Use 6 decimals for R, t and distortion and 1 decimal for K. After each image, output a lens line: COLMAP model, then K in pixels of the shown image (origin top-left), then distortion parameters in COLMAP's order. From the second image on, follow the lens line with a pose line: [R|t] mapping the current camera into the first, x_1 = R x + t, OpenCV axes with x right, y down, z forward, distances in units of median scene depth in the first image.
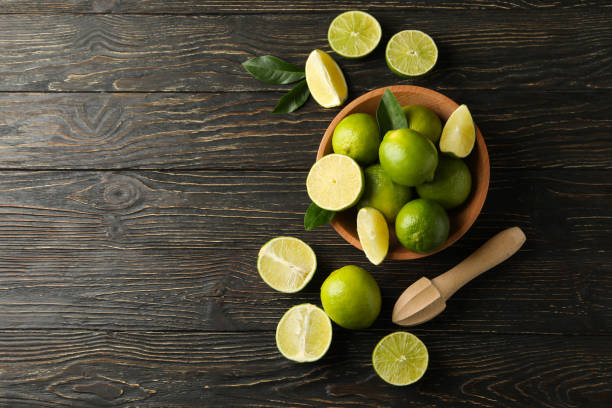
lens RADIAL K [[1112.4, 0, 307.2], [0, 1112.4, 198.1], [0, 0, 1]] dist [0.037163, 0.000000]
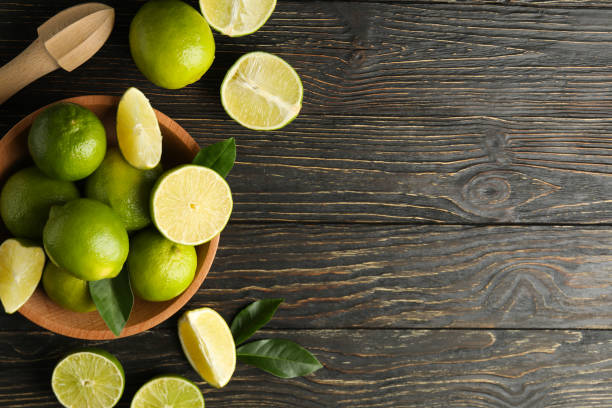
lens RADIAL K [[1112.4, 0, 304.1], [0, 1112.4, 205.1], [0, 0, 1]] dist [0.037163, 0.000000]
pose [[-0.999341, -0.007633, -0.035500, -0.019923], [0.008102, -0.999881, -0.013092, -0.004008], [-0.035396, -0.013371, 0.999284, 0.271215]]
